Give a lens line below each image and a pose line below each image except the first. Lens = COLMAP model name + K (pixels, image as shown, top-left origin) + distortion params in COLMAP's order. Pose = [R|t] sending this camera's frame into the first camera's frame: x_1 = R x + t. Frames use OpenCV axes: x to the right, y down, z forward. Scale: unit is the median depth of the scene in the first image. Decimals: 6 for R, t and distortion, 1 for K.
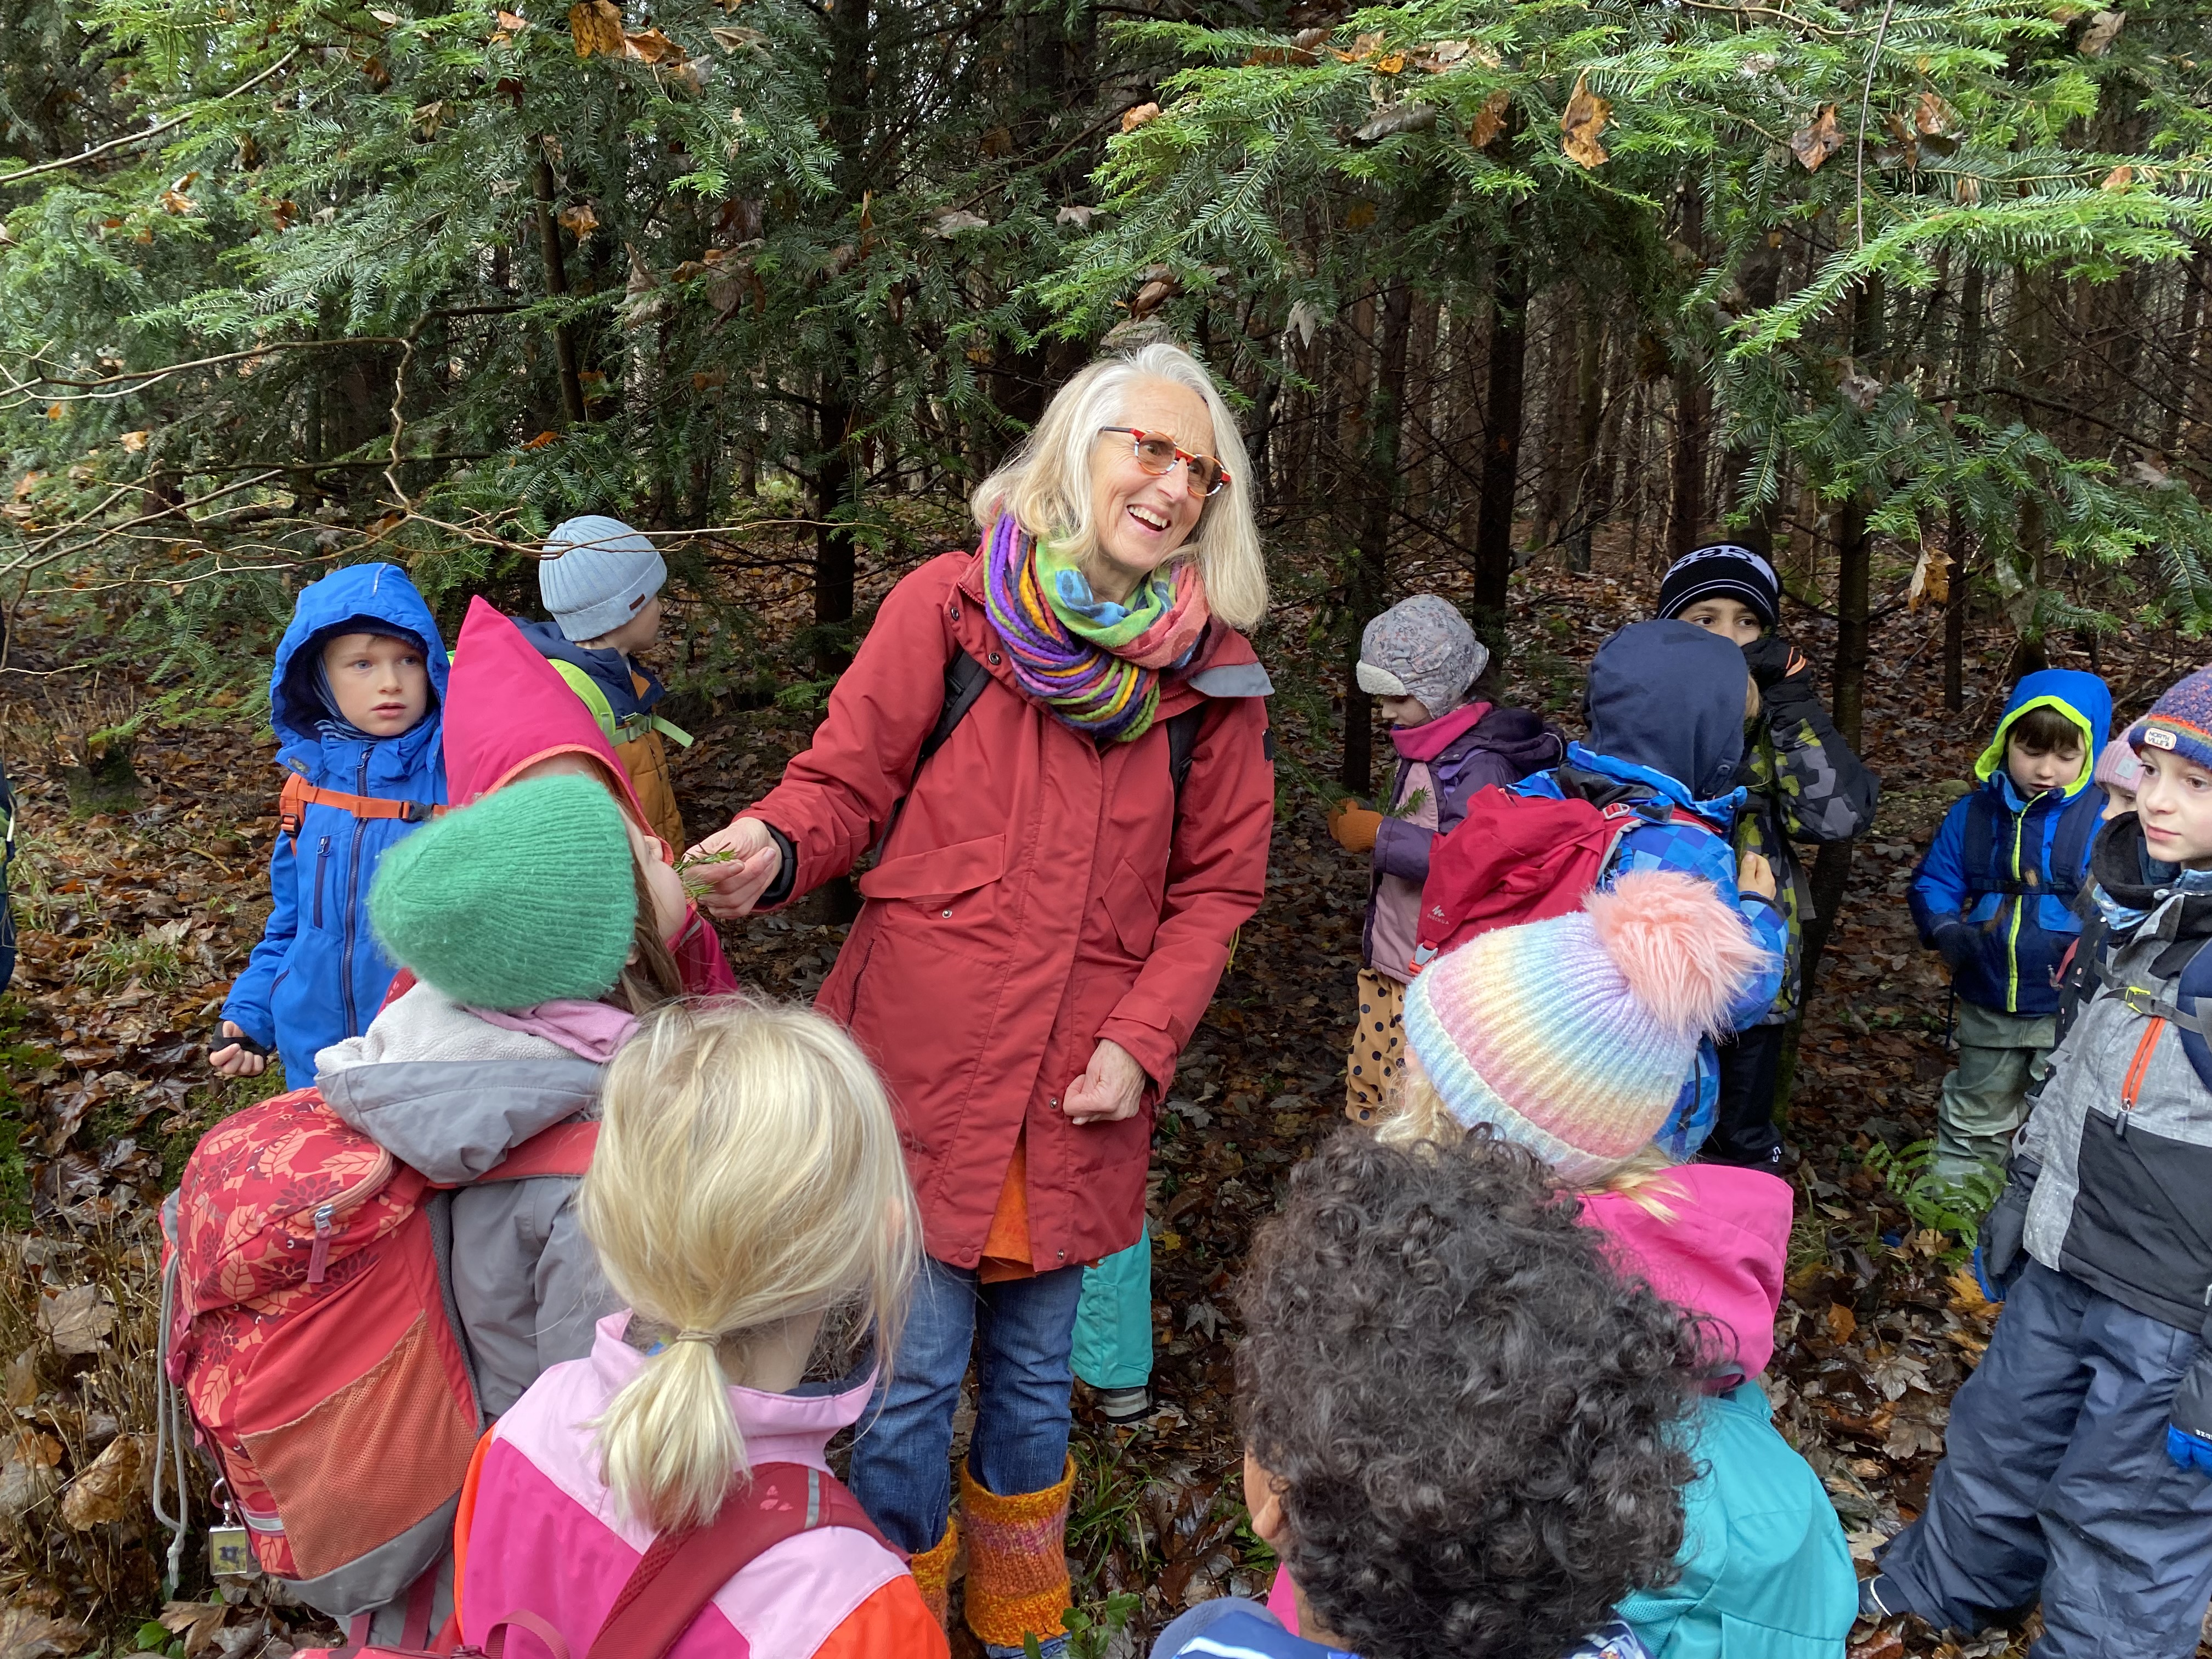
lens RADIAL K [[1710.8, 0, 1106.0], [0, 1710.8, 829.5], [0, 0, 1]] dist [0.075019, -0.053099]
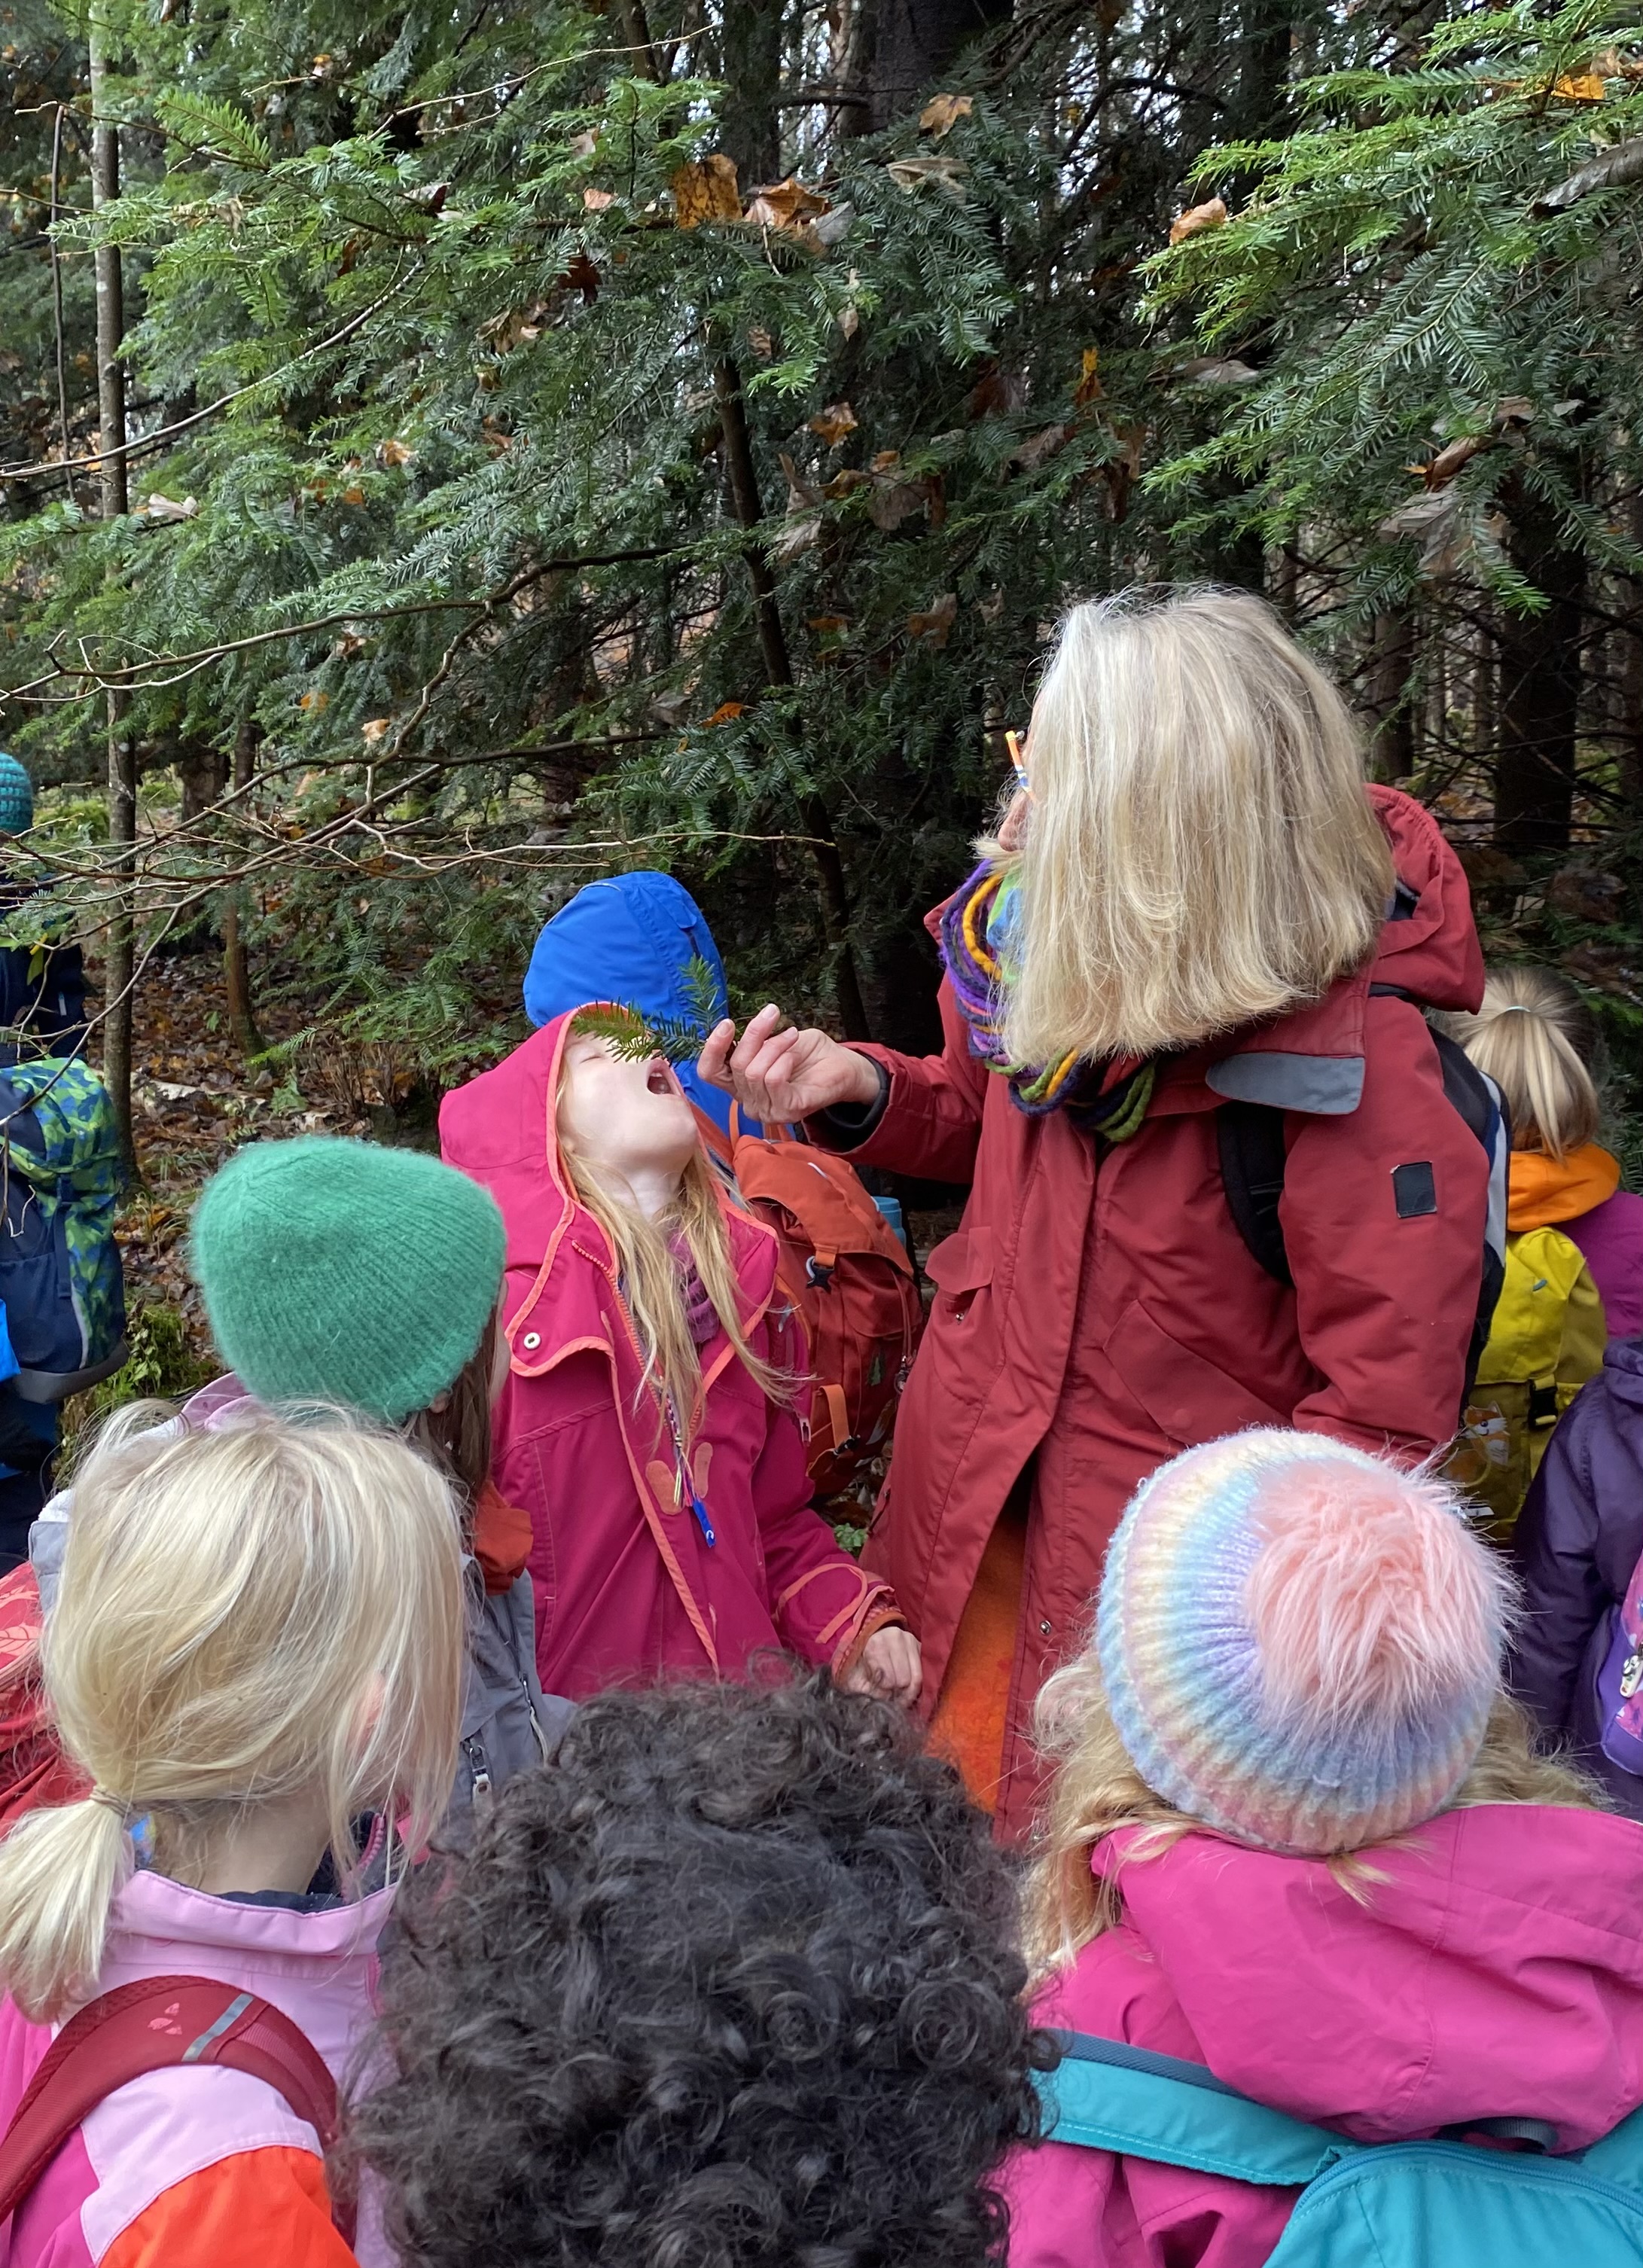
lens RADIAL K [[2398.3, 0, 823.1], [0, 2398.3, 1162.8], [0, 0, 1]] dist [0.078068, -0.012127]
pose [[0.900612, 0.037766, -0.432980, 0.261110], [-0.047989, 0.998767, -0.012704, -0.006794], [0.431967, 0.032220, 0.901314, 0.041630]]
